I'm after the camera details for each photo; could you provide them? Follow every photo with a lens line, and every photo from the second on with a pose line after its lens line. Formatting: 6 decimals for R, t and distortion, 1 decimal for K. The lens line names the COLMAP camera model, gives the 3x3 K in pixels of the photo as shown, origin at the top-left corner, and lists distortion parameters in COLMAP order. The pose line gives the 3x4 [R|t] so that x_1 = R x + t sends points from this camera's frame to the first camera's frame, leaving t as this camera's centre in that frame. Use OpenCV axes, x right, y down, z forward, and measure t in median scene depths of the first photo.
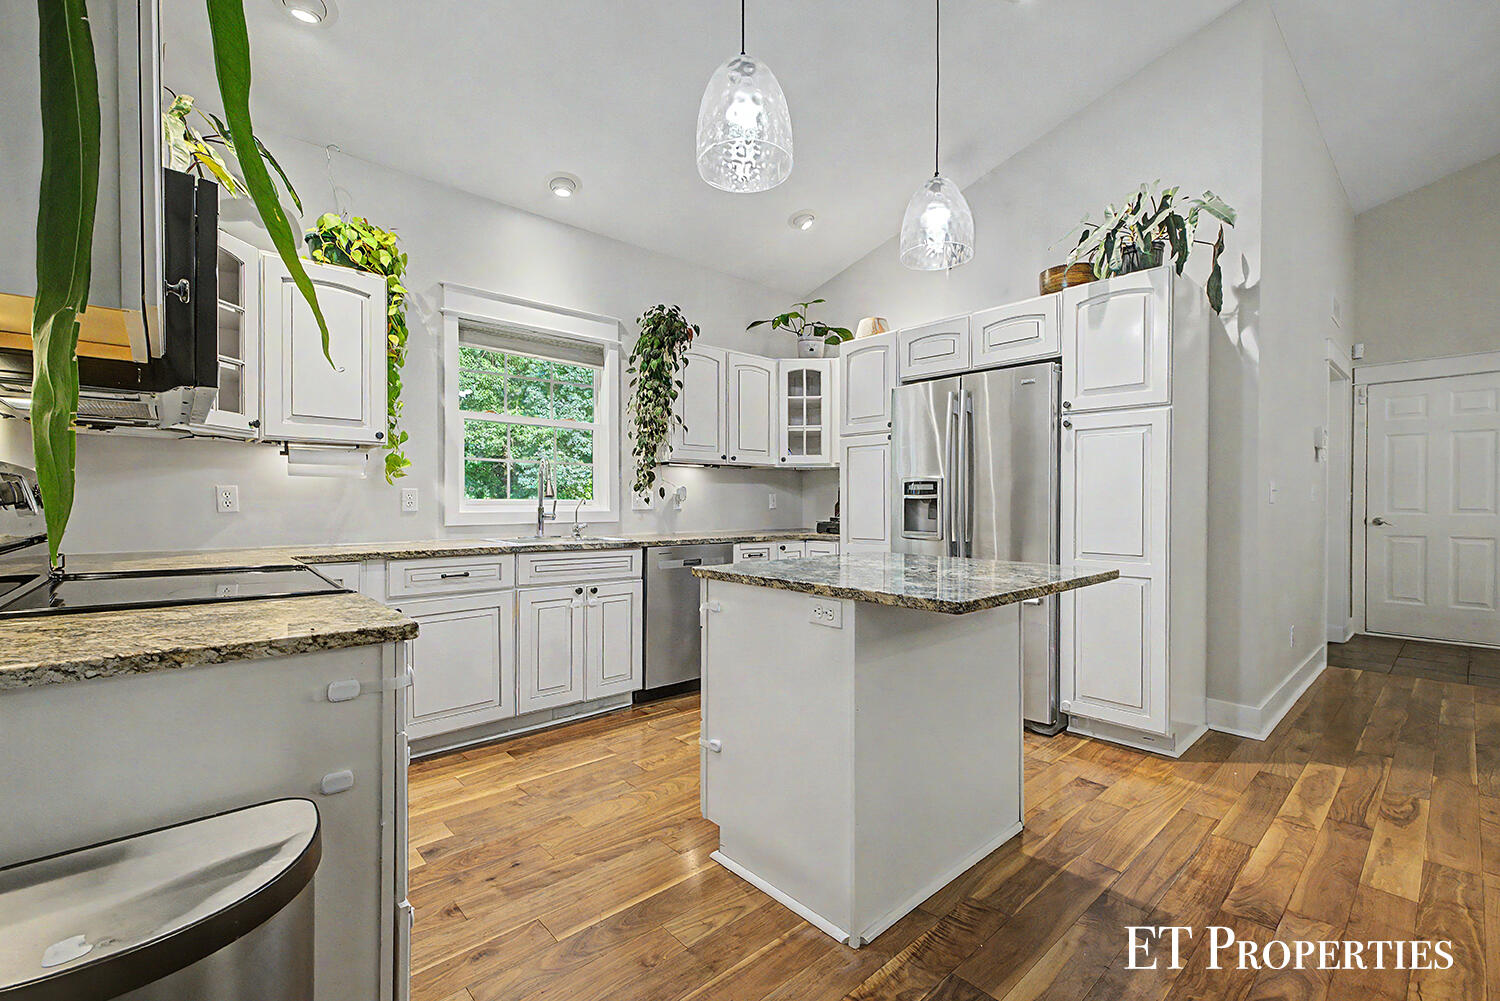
lens RADIAL K [[645.5, 0, 752.0], [0, 645.5, 508.1], [0, 0, 1]] dist [-0.001013, -0.000168]
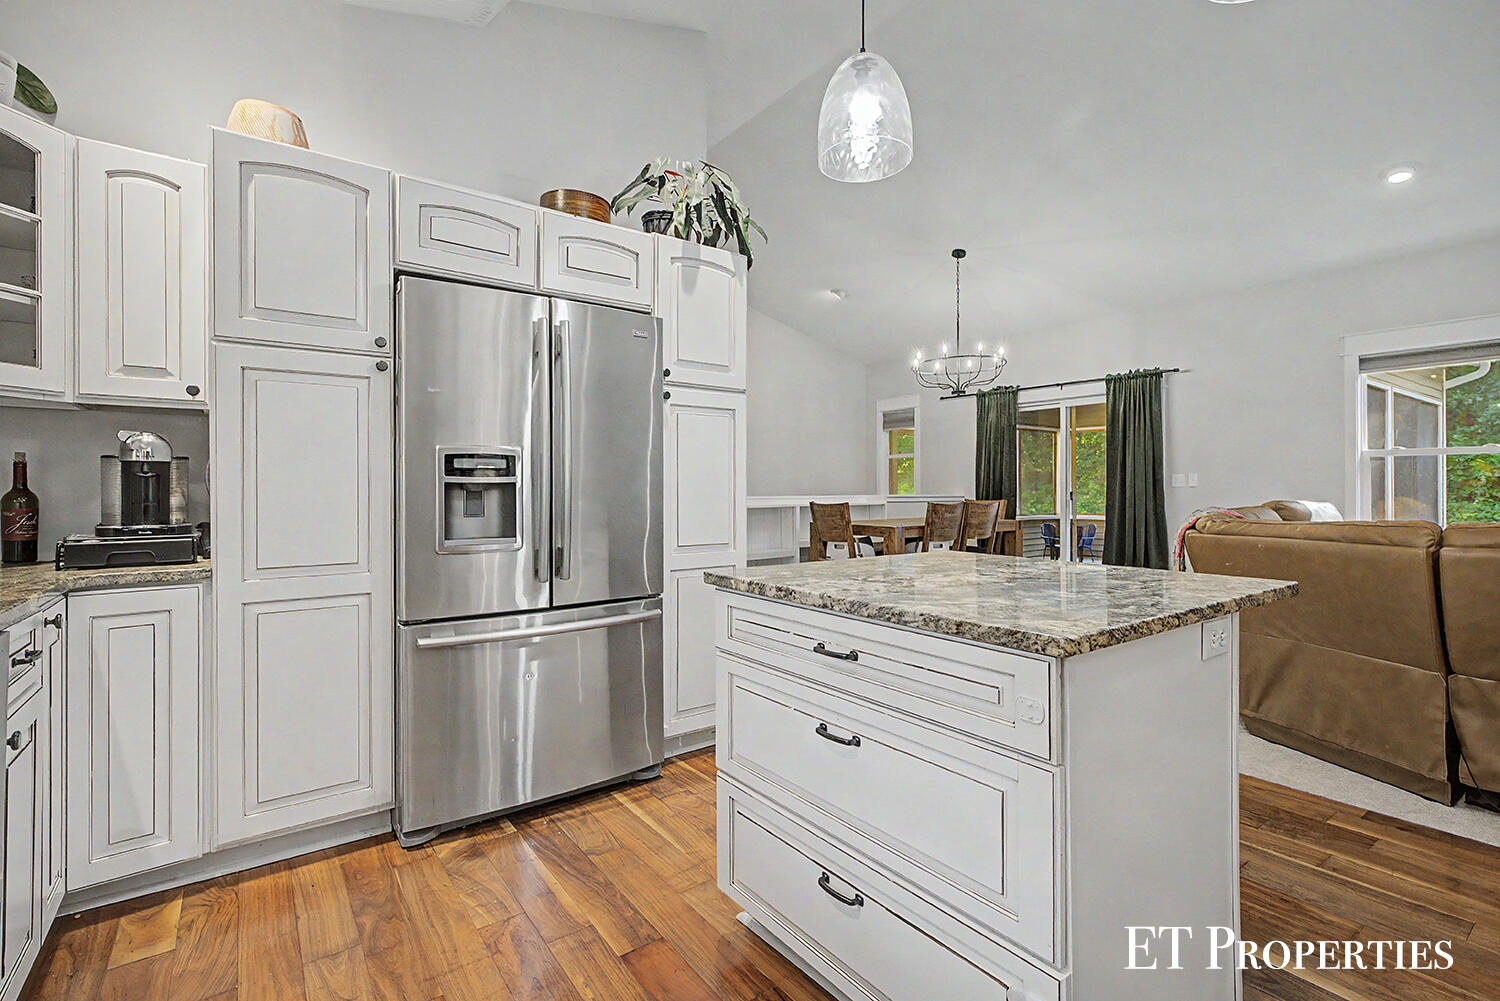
lens RADIAL K [[679.9, 0, 750.7], [0, 679.9, 491.0], [0, 0, 1]] dist [0.001451, 0.000259]
pose [[0.097458, -0.004108, 0.995231, -0.382855], [0.012046, 0.999923, 0.002948, -0.007381], [-0.995167, 0.011701, 0.097500, 0.805245]]
